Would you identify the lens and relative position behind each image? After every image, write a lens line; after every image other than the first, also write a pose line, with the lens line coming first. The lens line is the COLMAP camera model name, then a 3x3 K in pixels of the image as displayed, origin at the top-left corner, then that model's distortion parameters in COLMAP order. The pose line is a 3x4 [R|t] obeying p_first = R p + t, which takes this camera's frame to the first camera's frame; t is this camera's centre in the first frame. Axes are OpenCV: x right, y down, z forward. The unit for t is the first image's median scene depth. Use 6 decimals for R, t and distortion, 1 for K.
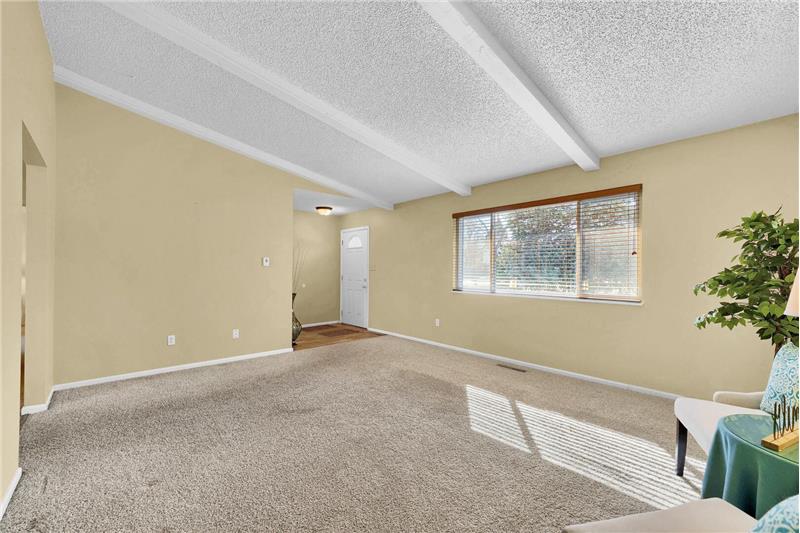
lens RADIAL K [[326.2, 0, 396.3], [0, 326.2, 269.6], [0, 0, 1]] dist [-0.000969, 0.000003]
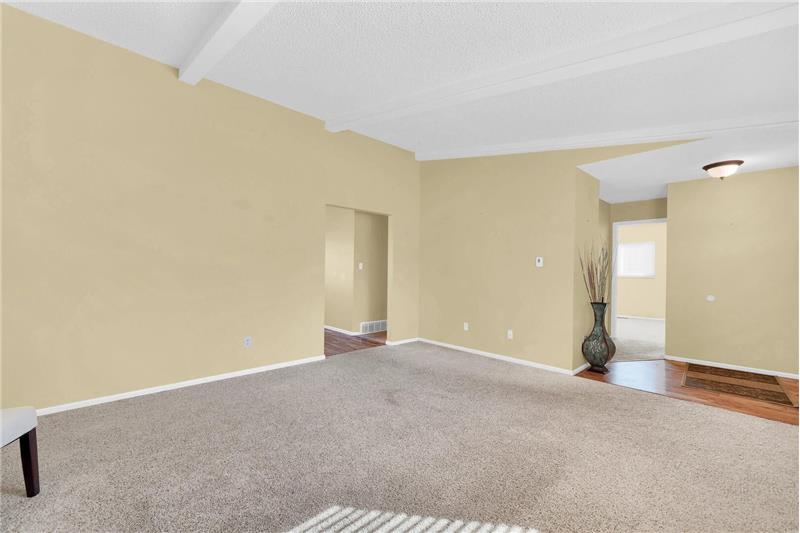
lens RADIAL K [[326.2, 0, 396.3], [0, 326.2, 269.6], [0, 0, 1]] dist [-0.000969, 0.000003]
pose [[0.035401, -0.005499, -0.999358, 0.526719], [-0.007316, 0.999957, -0.005761, 0.004725], [0.999346, 0.007516, 0.035359, 0.643915]]
